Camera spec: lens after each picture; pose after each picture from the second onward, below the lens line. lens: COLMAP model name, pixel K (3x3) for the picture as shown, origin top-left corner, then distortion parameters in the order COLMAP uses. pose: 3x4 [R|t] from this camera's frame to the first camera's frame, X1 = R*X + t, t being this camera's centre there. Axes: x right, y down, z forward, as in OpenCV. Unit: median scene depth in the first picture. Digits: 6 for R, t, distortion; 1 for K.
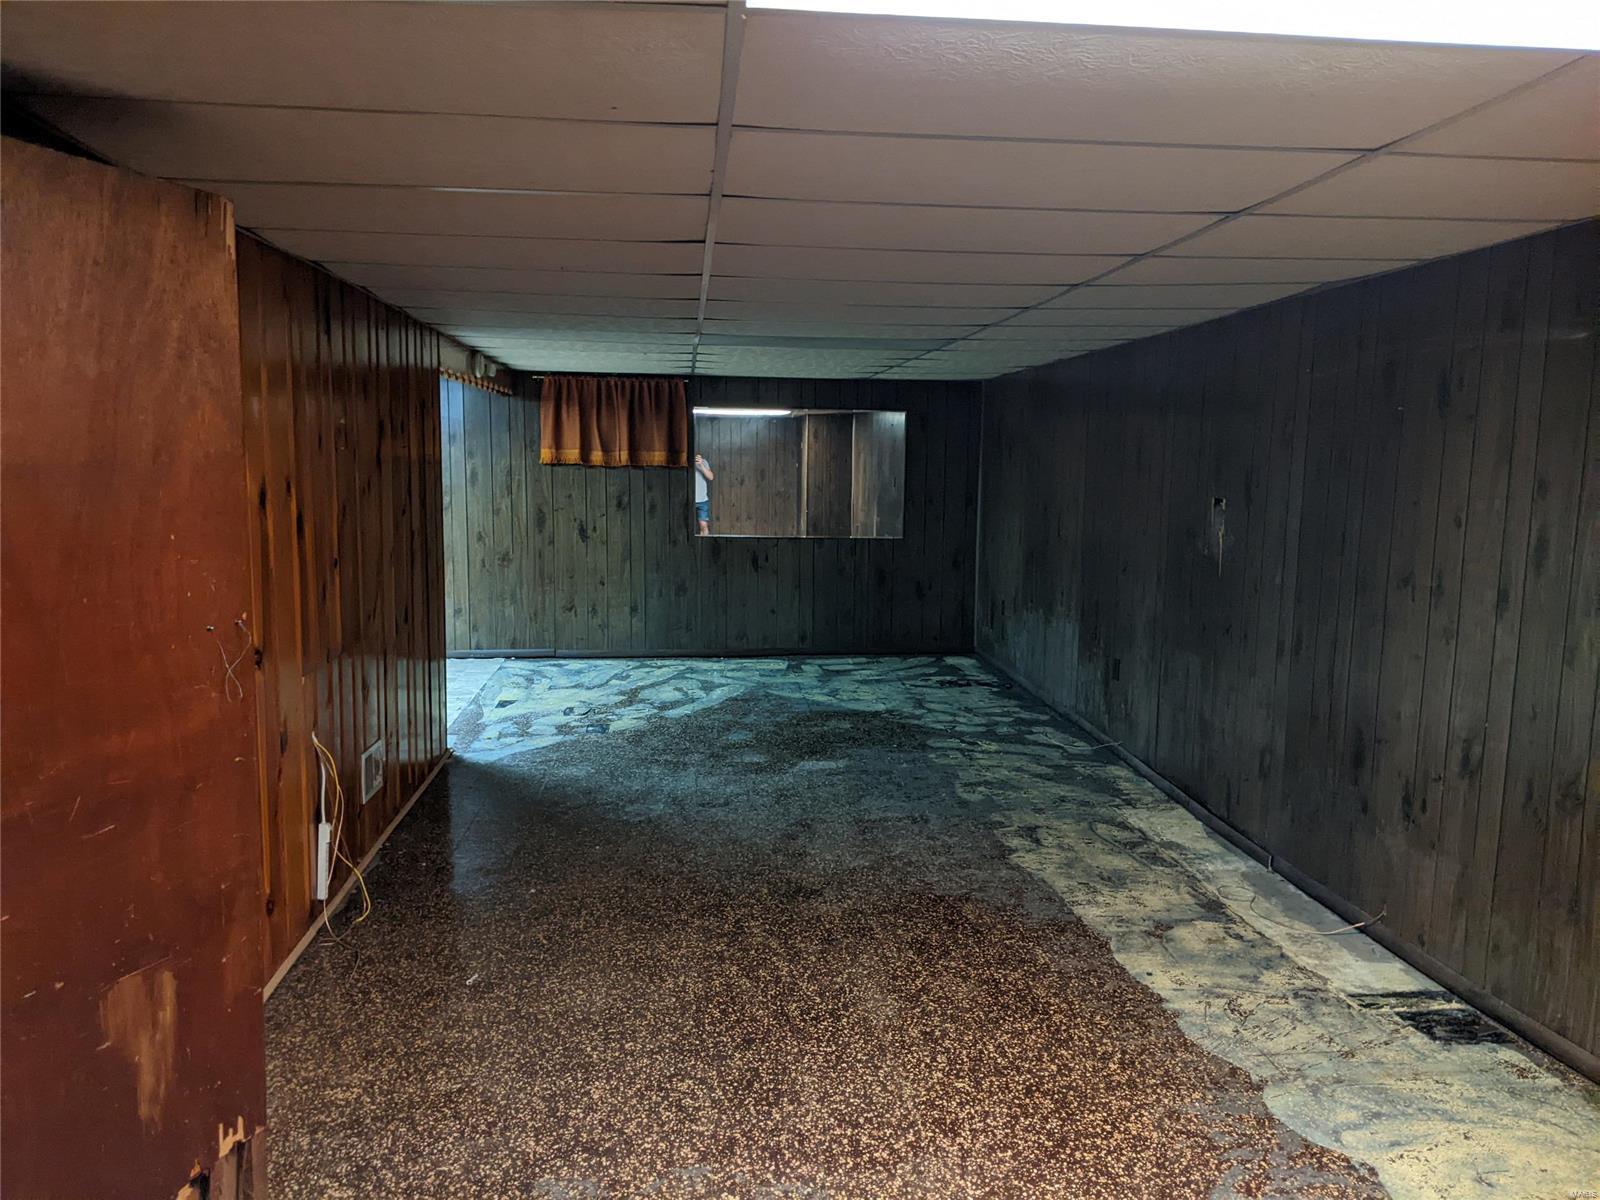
lens RADIAL K [[1253.5, 0, 800.0], [0, 1253.5, 600.0], [0, 0, 1]] dist [0.058067, -0.102471]
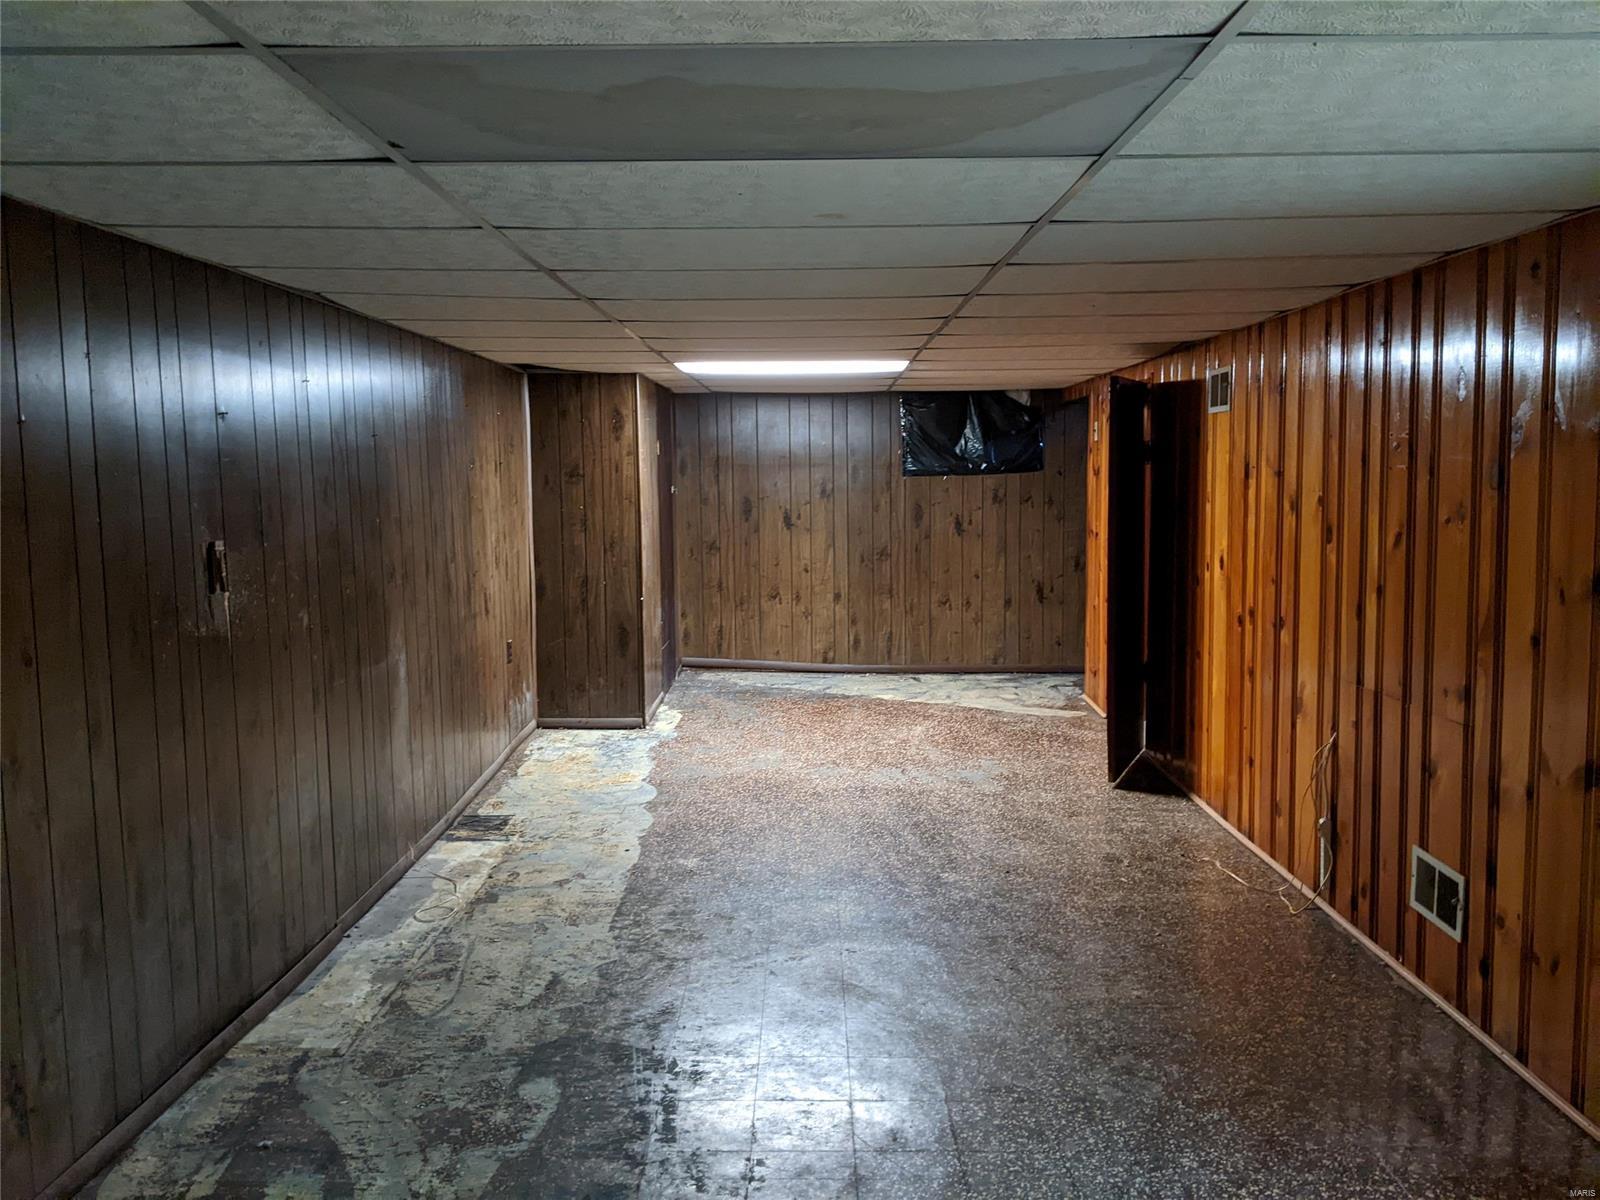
lens RADIAL K [[1253.5, 0, 800.0], [0, 1253.5, 600.0], [0, 0, 1]] dist [0.058067, -0.102471]
pose [[-0.995038, -0.008786, 0.099104, -0.037123], [0.012480, 0.977203, 0.211938, -0.217024], [-0.098706, 0.212123, -0.972245, 1.891365]]
